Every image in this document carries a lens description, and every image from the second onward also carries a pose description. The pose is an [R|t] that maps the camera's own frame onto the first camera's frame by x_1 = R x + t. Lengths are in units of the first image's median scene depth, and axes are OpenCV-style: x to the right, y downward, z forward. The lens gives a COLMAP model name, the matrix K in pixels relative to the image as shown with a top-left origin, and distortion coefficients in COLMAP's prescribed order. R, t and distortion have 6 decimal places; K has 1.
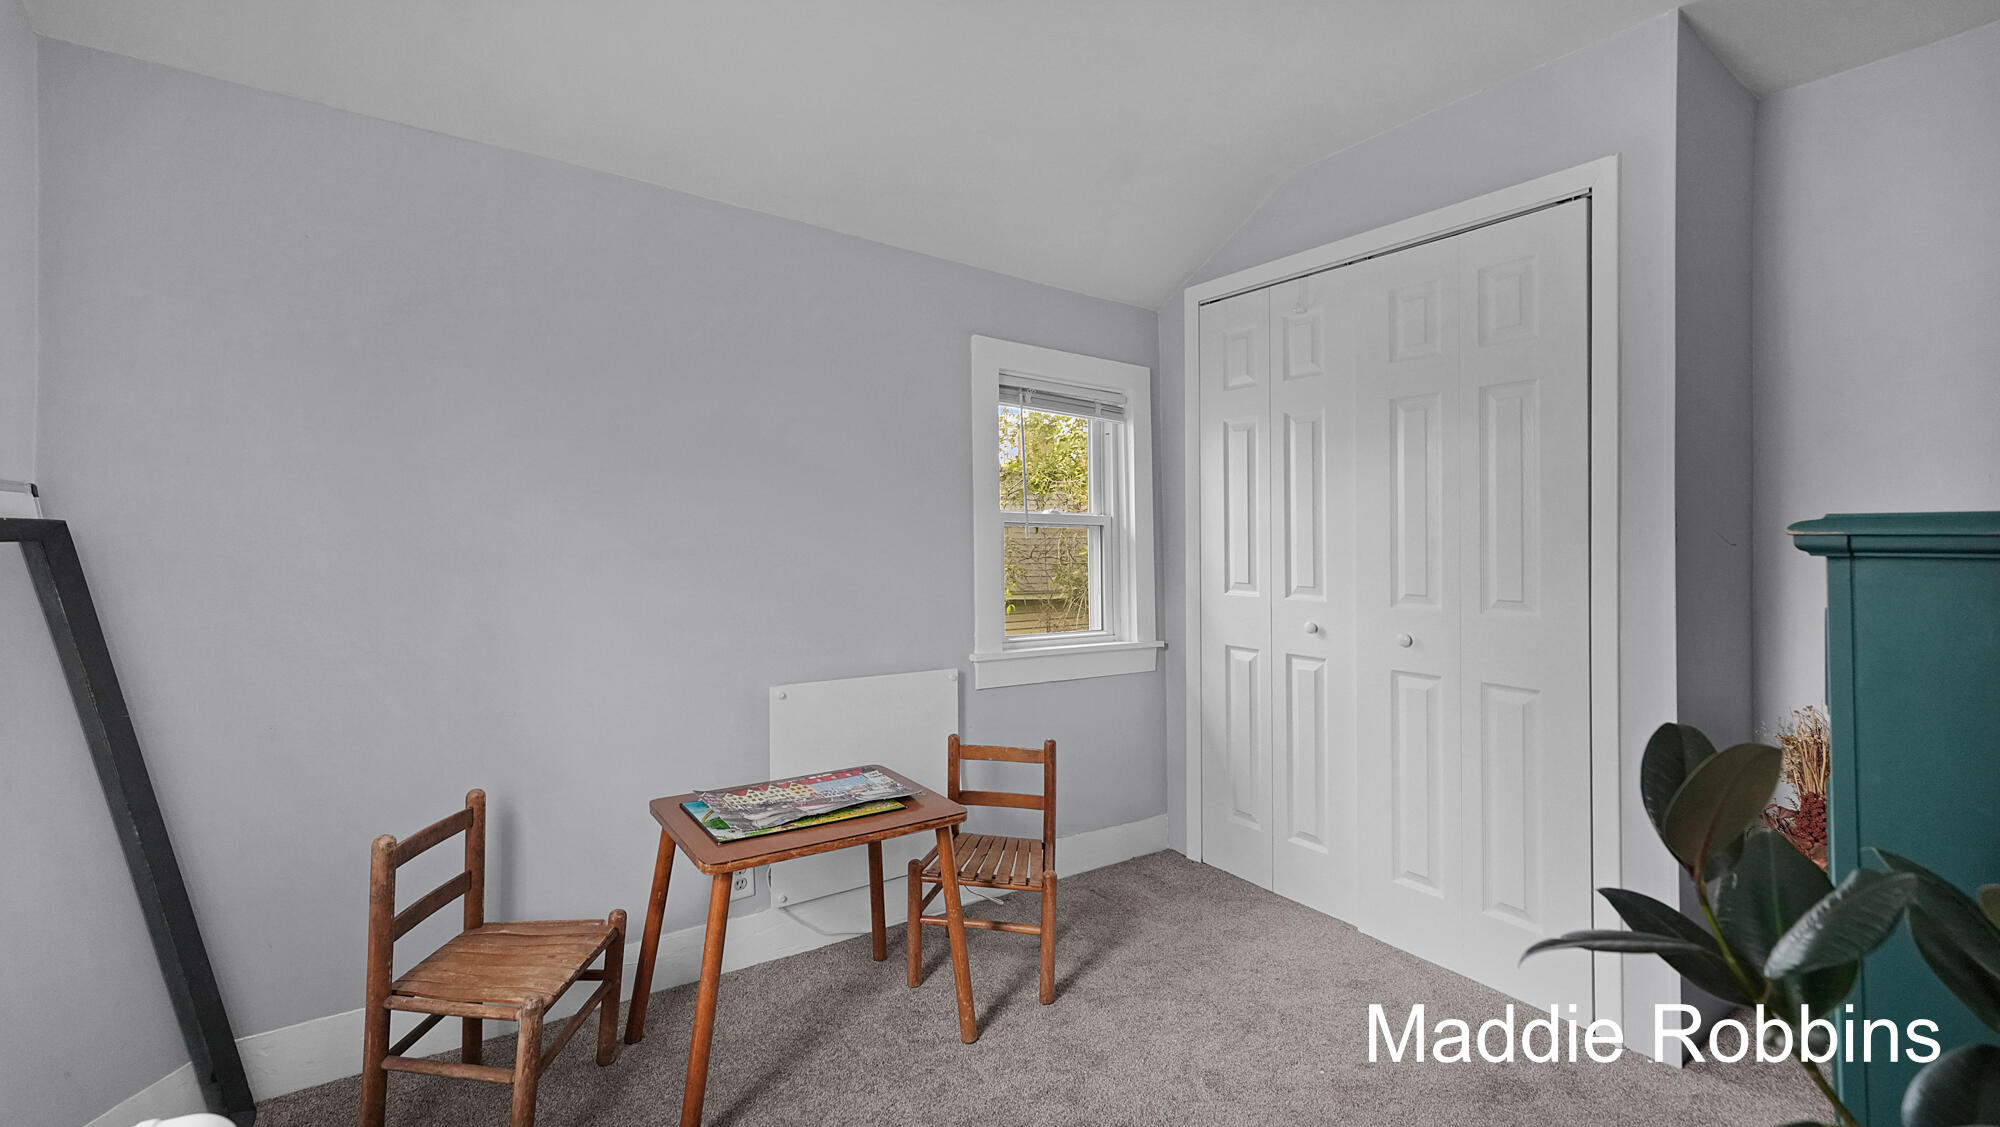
lens RADIAL K [[810.6, 0, 999.5], [0, 810.6, 541.9], [0, 0, 1]] dist [-0.007931, 0.000804]
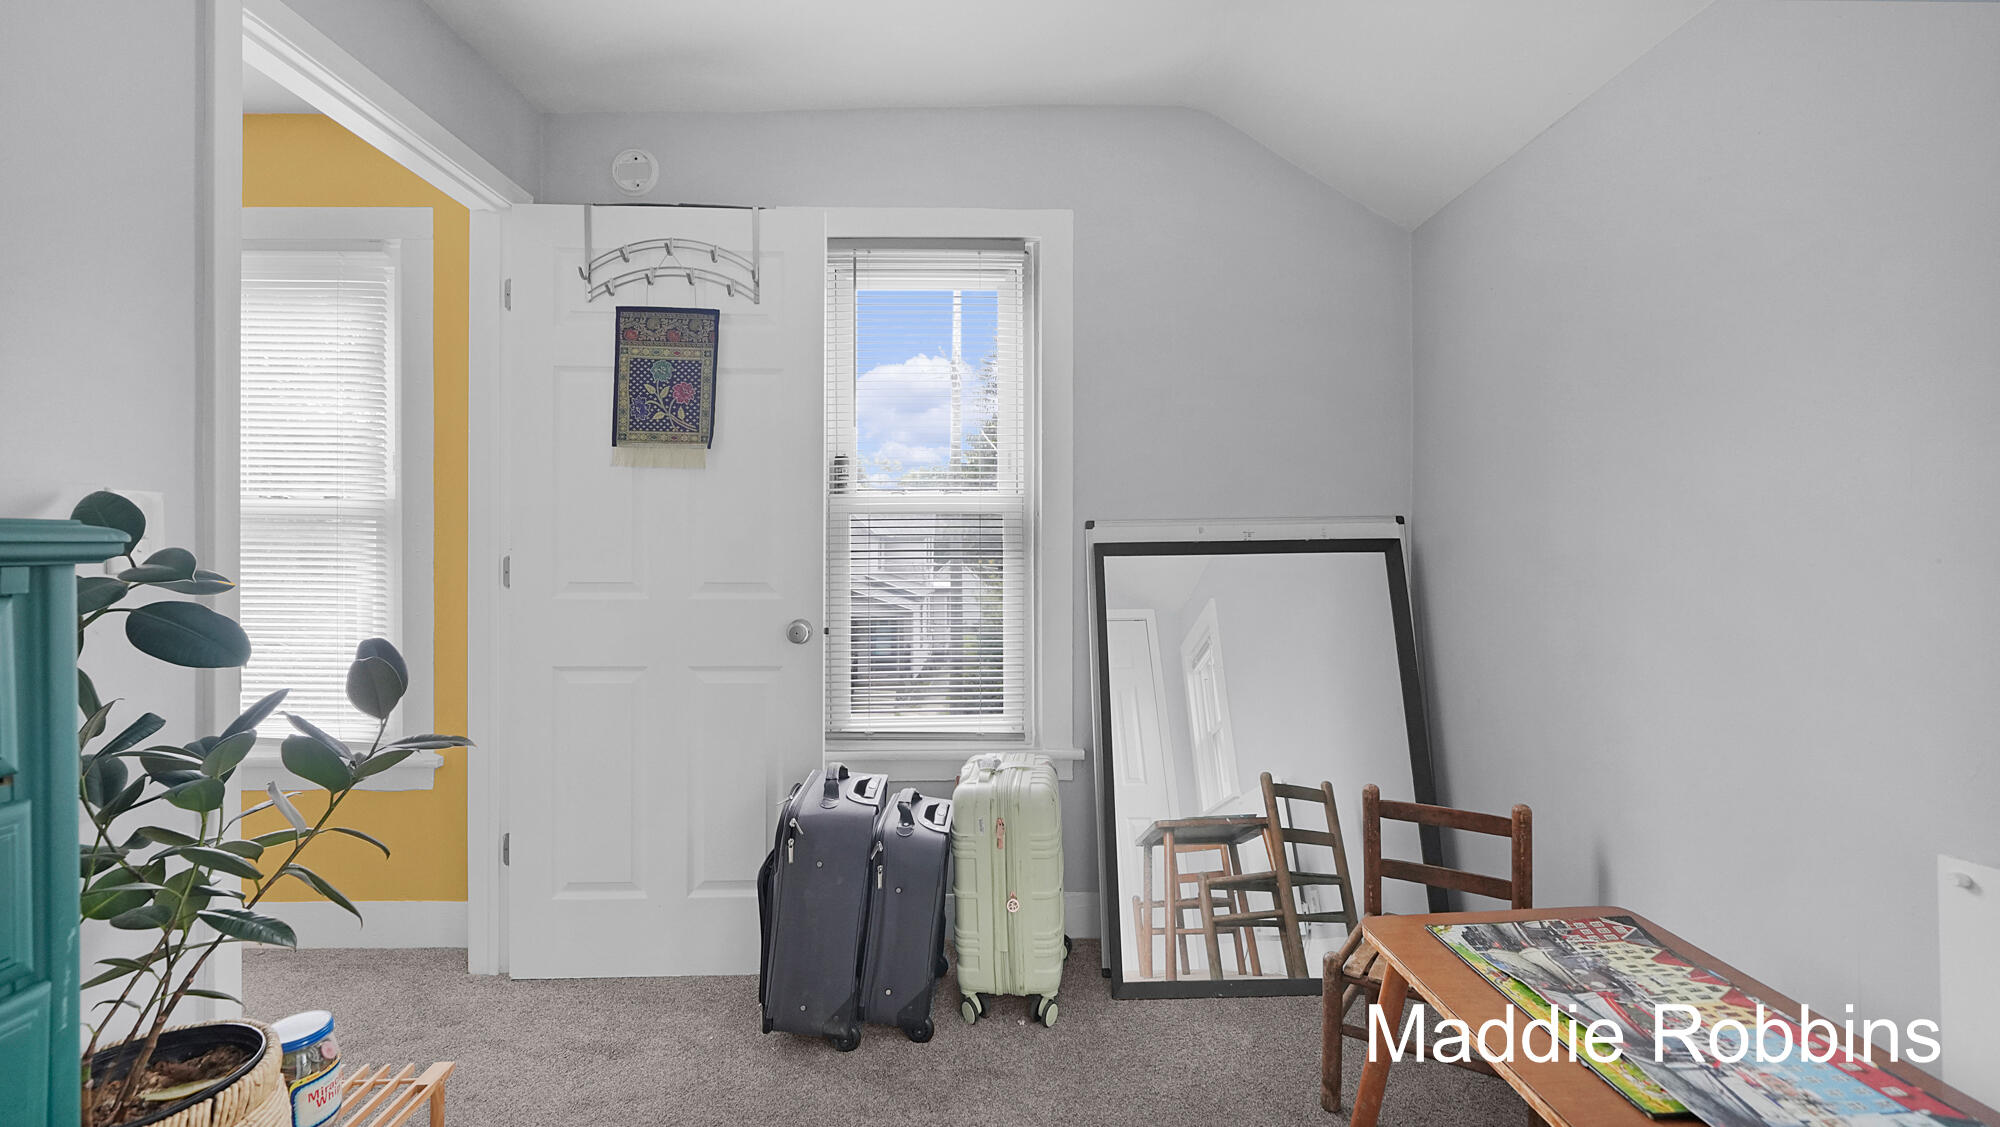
lens RADIAL K [[810.6, 0, 999.5], [0, 810.6, 541.9], [0, 0, 1]] dist [-0.007931, 0.000804]
pose [[-0.553802, -0.011552, -0.832568, 0.490754], [0.008634, 0.999770, -0.019615, 0.004629], [0.832604, -0.018051, -0.553575, 0.973787]]
